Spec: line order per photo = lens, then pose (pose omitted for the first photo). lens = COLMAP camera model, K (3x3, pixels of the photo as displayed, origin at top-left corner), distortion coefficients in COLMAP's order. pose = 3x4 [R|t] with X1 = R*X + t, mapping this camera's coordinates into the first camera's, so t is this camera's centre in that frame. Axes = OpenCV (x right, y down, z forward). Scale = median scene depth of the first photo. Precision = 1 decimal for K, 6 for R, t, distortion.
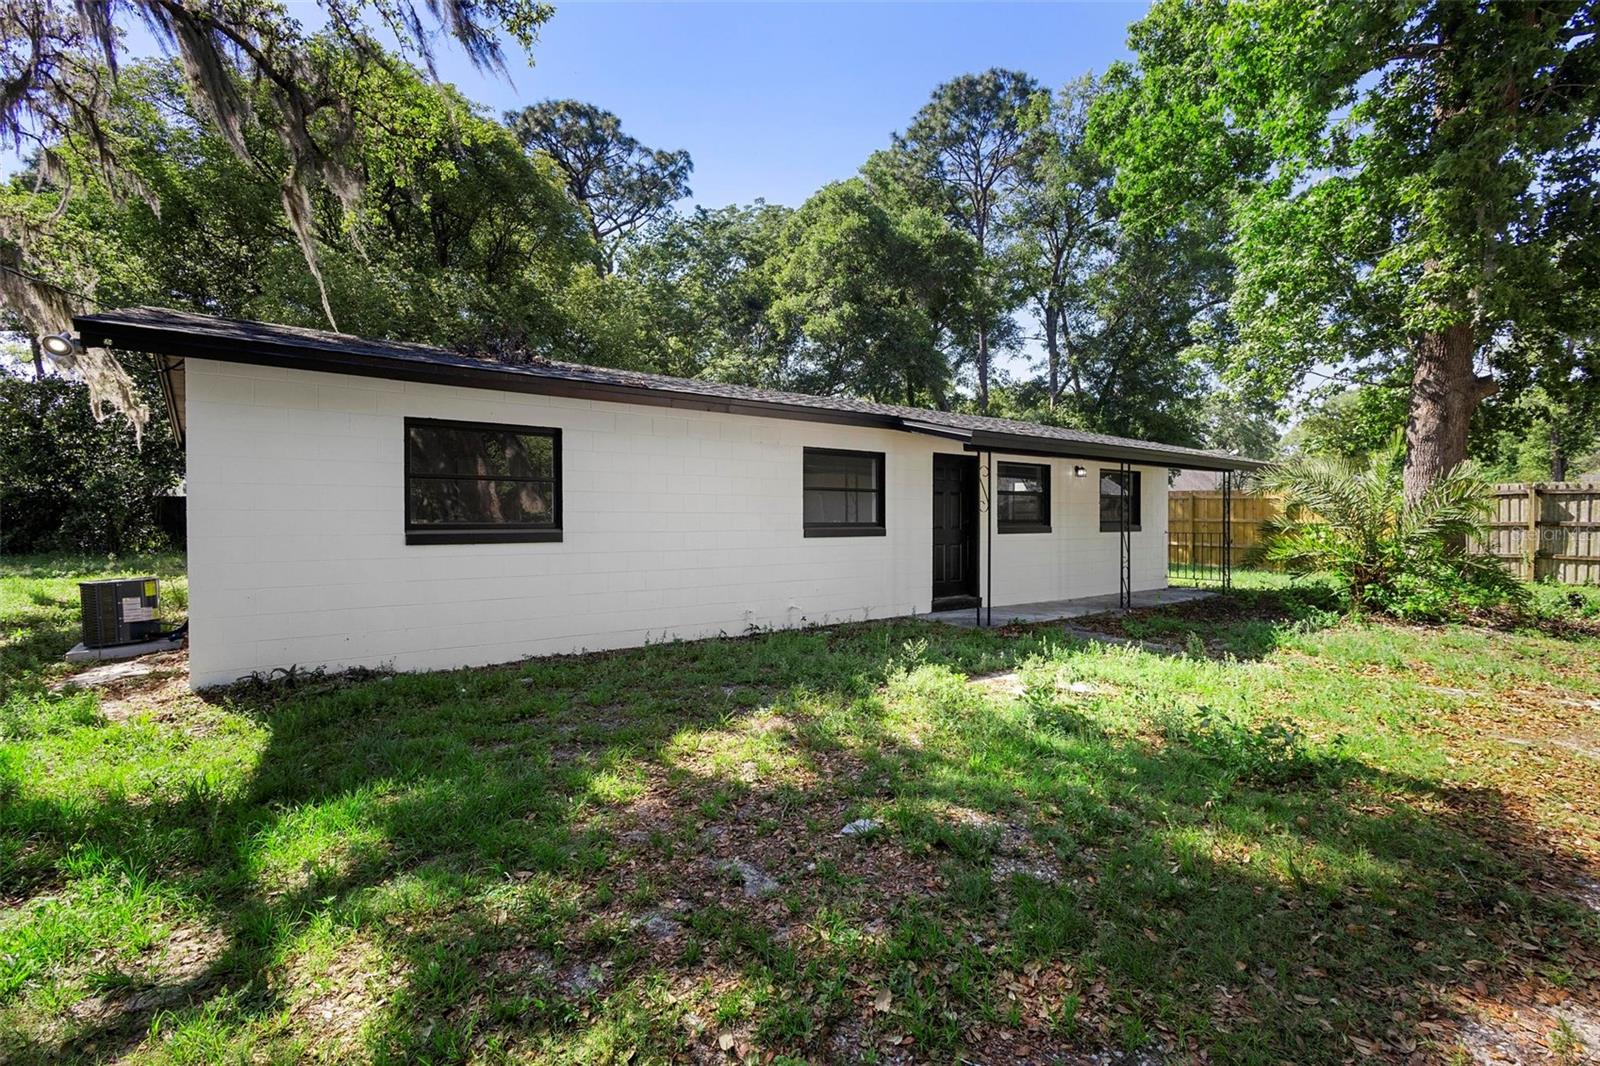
lens RADIAL K [[740.5, 0, 800.0], [0, 740.5, 533.0], [0, 0, 1]] dist [0.000558, 0.000029]
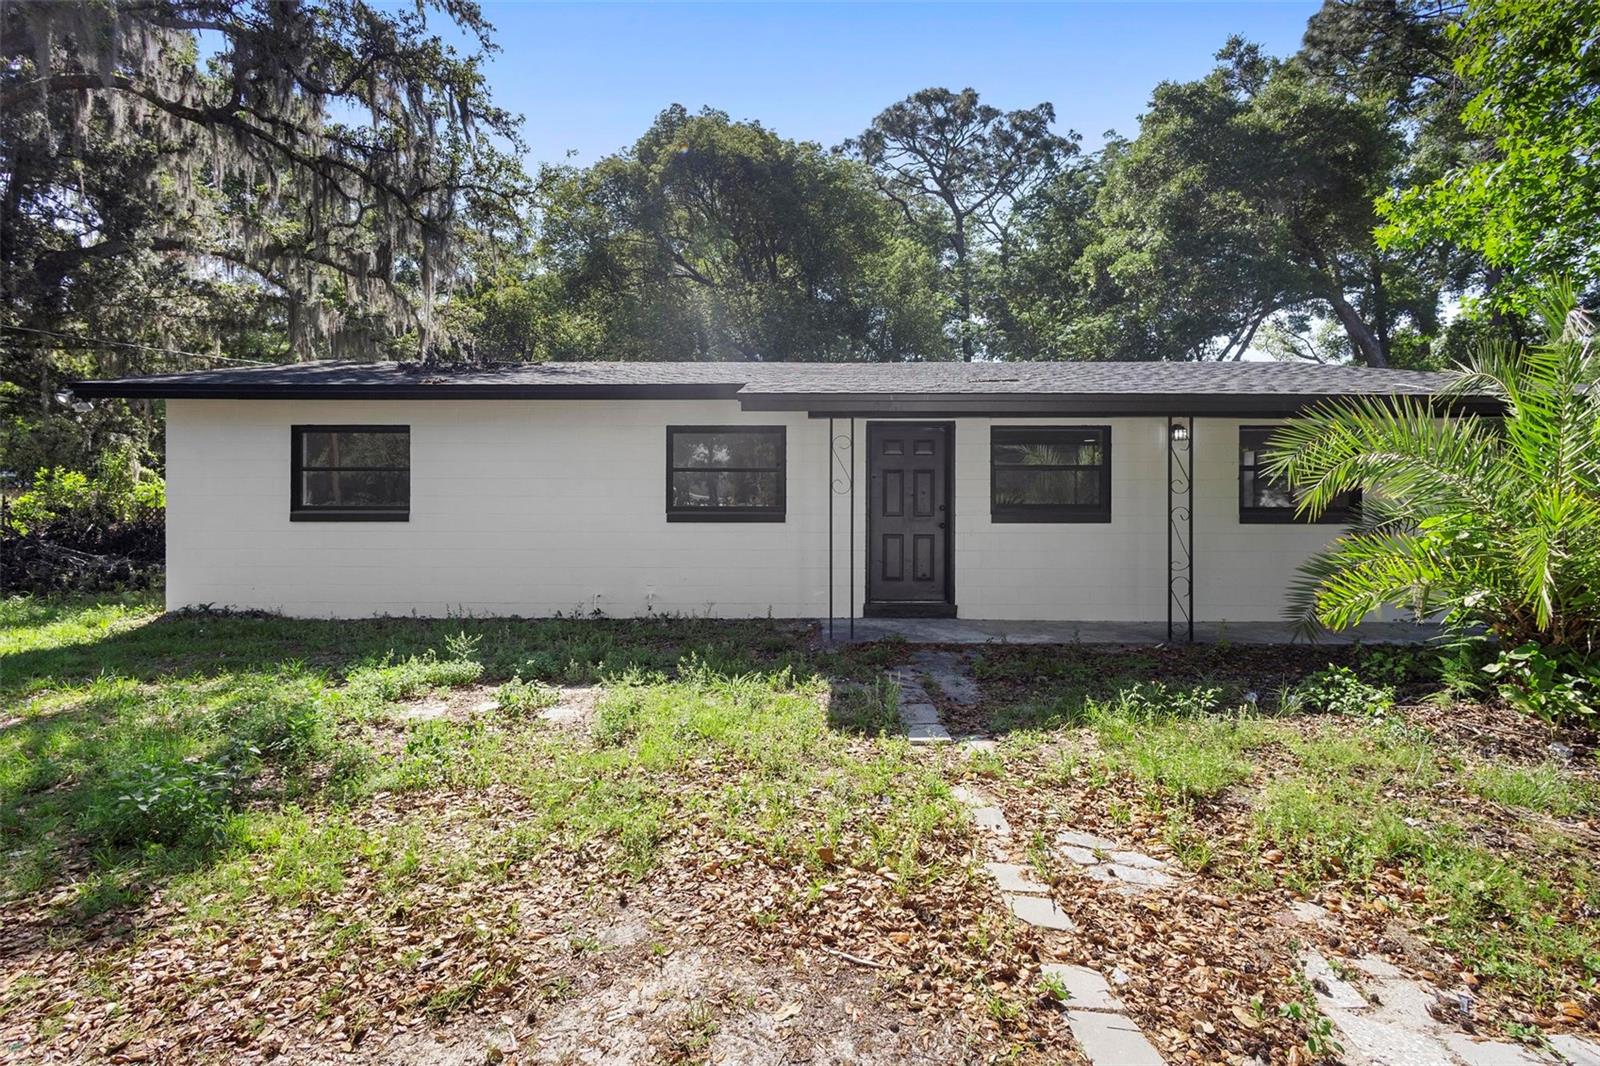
lens RADIAL K [[724.7, 0, 801.4], [0, 724.7, 498.0], [0, 0, 1]] dist [0.001250, 0.000077]
pose [[0.790533, 0.008138, -0.612365, 0.391804], [-0.012973, 0.999910, -0.003459, -0.013135], [0.612281, 0.010678, 0.790568, 0.213221]]
